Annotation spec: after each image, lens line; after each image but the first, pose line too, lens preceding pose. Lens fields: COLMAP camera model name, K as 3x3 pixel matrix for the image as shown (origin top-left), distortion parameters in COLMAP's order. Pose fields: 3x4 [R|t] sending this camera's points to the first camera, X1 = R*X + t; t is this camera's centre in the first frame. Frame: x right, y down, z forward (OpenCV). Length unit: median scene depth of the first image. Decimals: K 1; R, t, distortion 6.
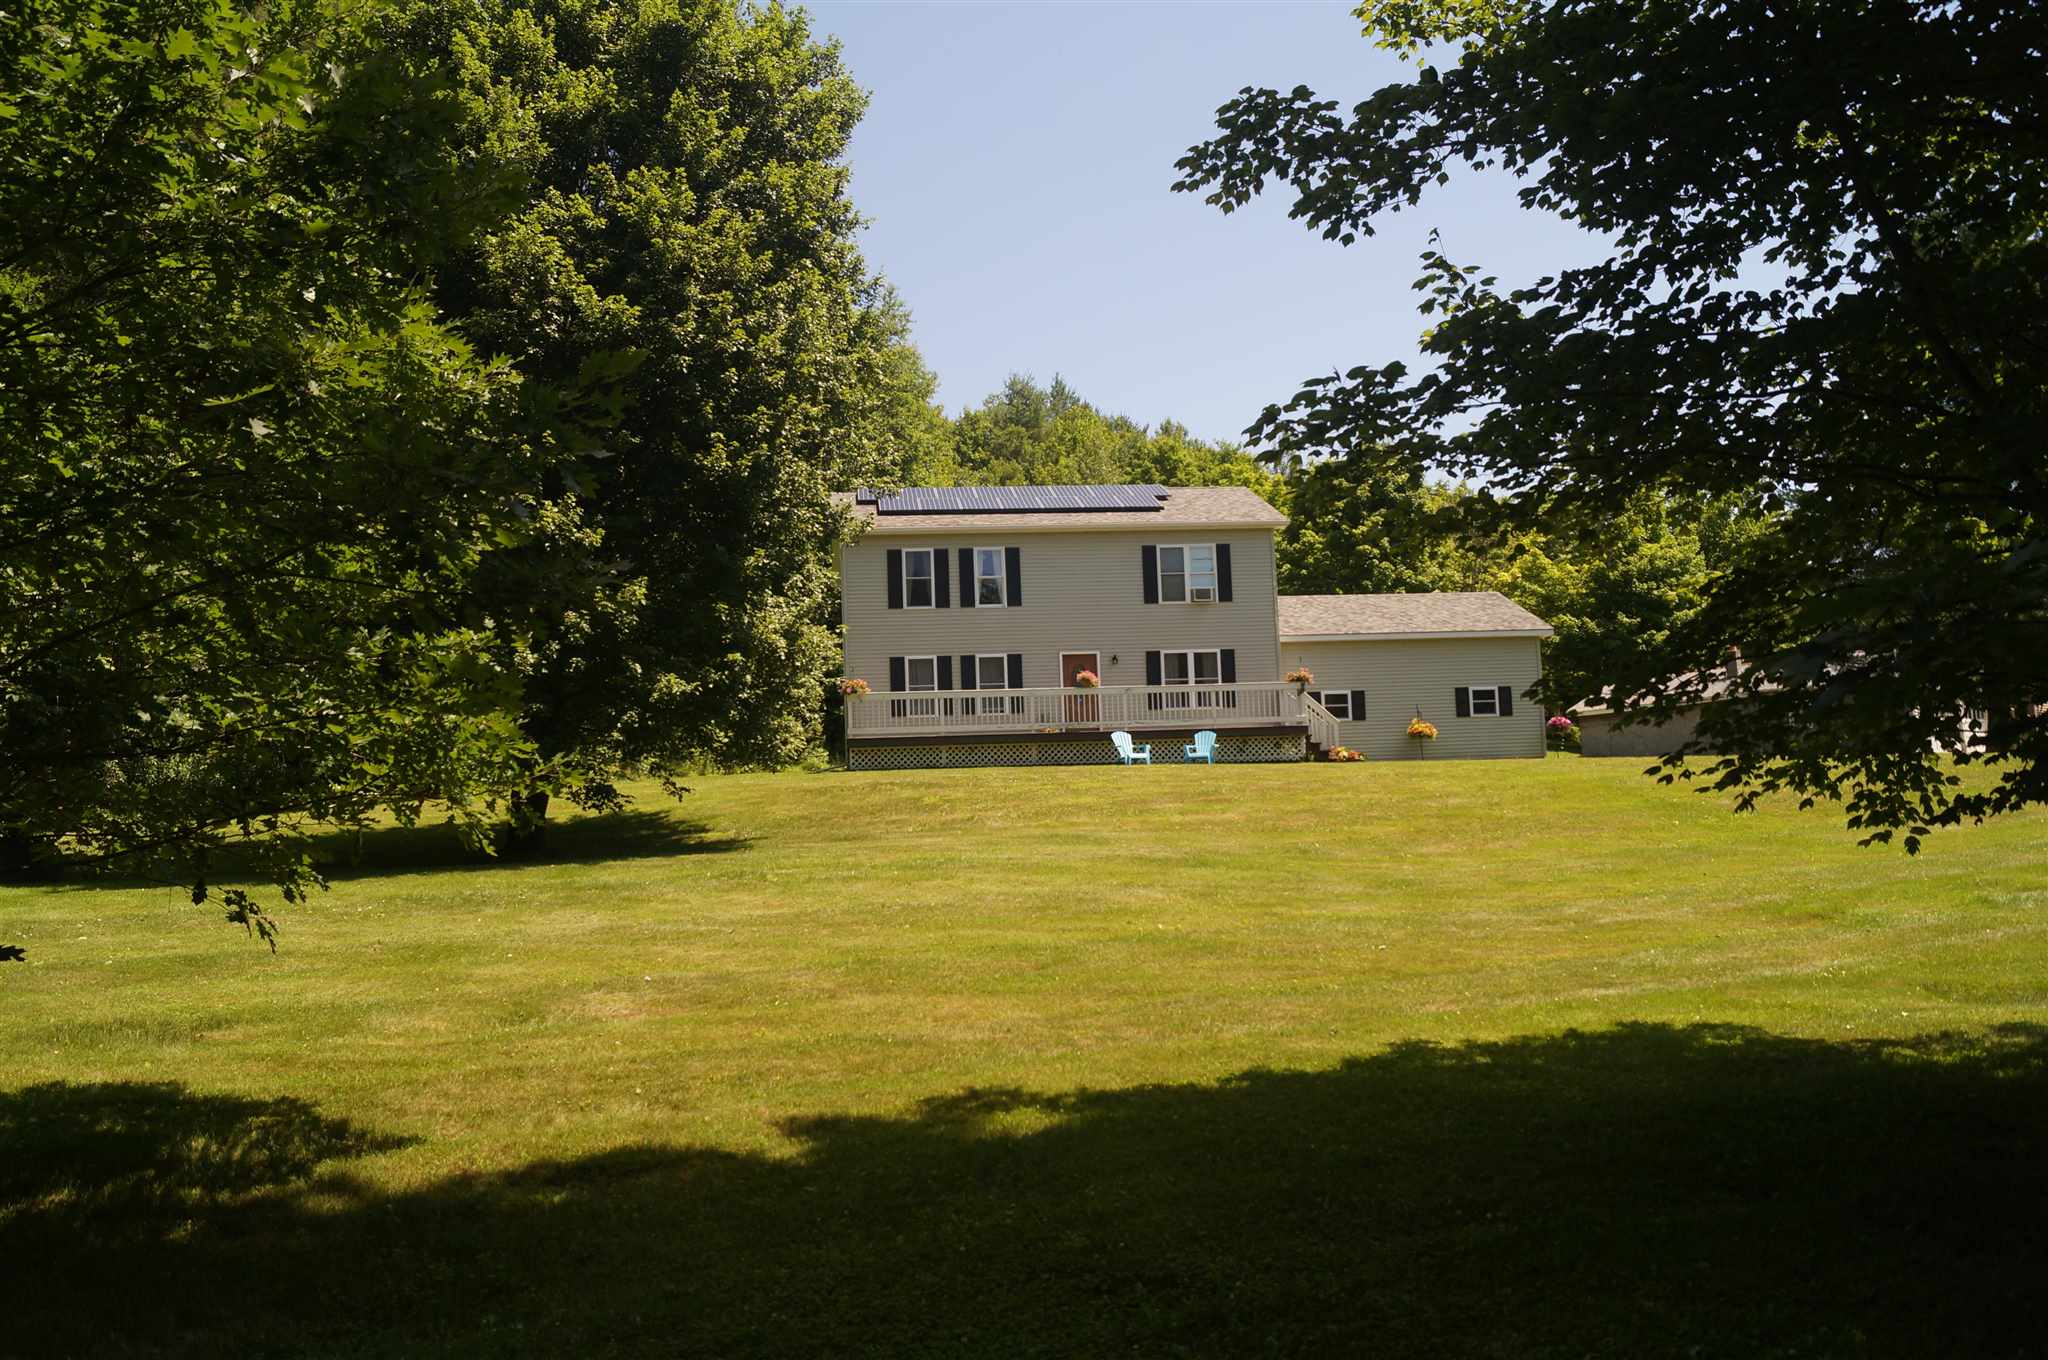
lens RADIAL K [[1556.1, 0, 1024.0], [0, 1556.1, 680.0], [0, 0, 1]] dist [-0.075660, 0.007328]
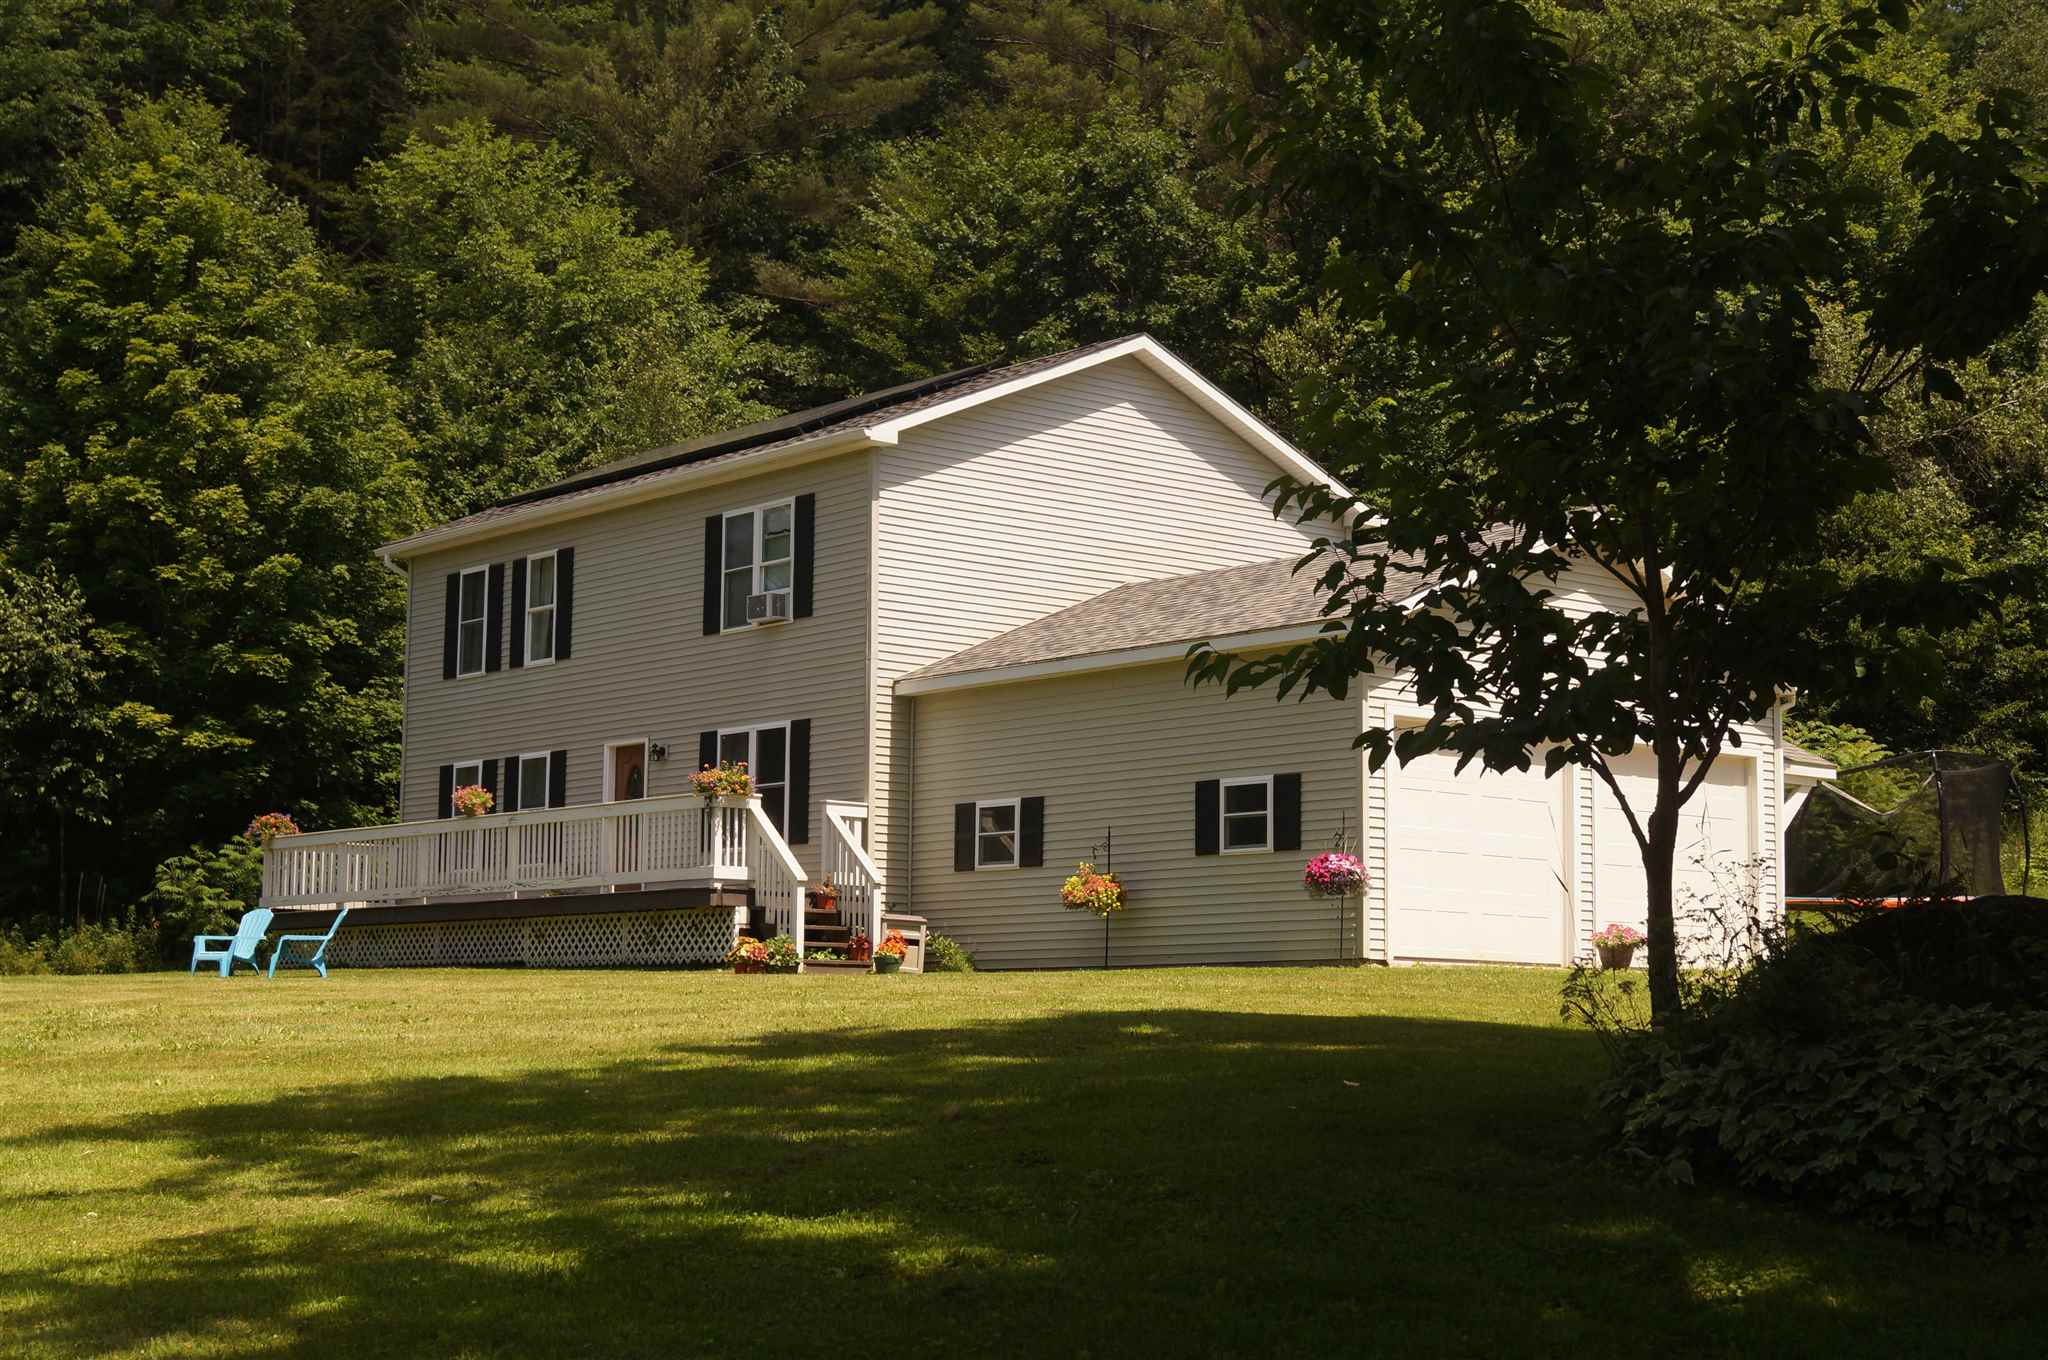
lens RADIAL K [[3037.2, 0, 1053.6], [0, 3037.2, 684.1], [0, 0, 1]] dist [-0.031230, 0.145726]
pose [[0.574358, -0.058322, -0.816524, 0.929985], [0.047645, 0.998150, -0.037780, 0.007908], [0.817217, -0.017204, 0.576073, 0.539980]]
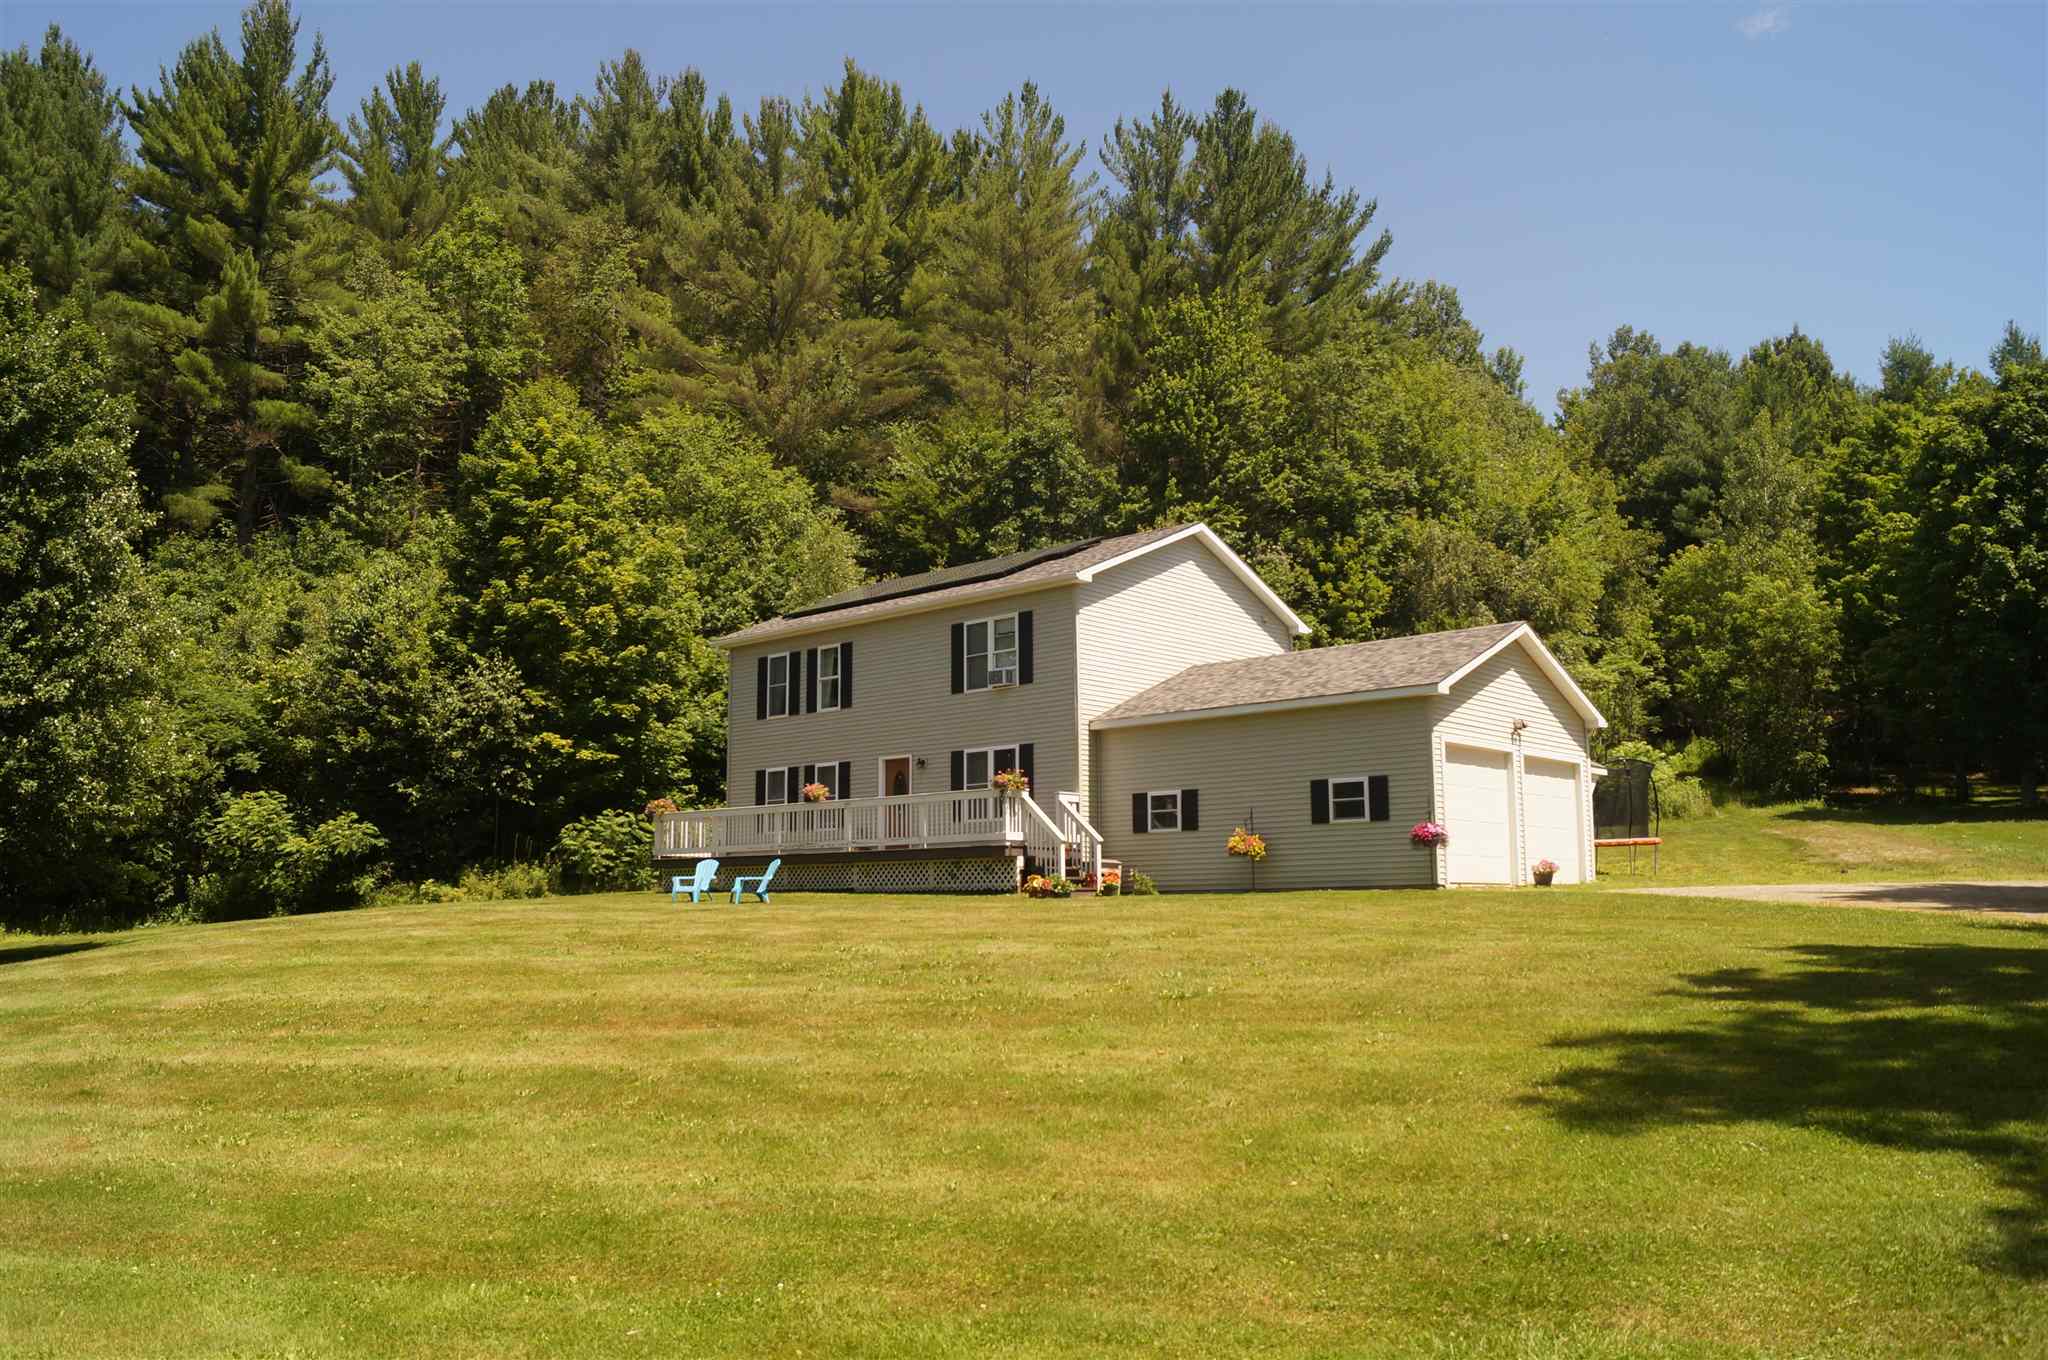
lens RADIAL K [[1556.1, 0, 1024.0], [0, 1556.1, 680.0], [0, 0, 1]] dist [-0.075660, 0.007328]
pose [[0.680475, -0.076909, -0.728724, 0.717189], [0.052156, 0.997038, -0.056523, -0.007326], [0.730913, 0.000455, 0.682470, 0.461221]]
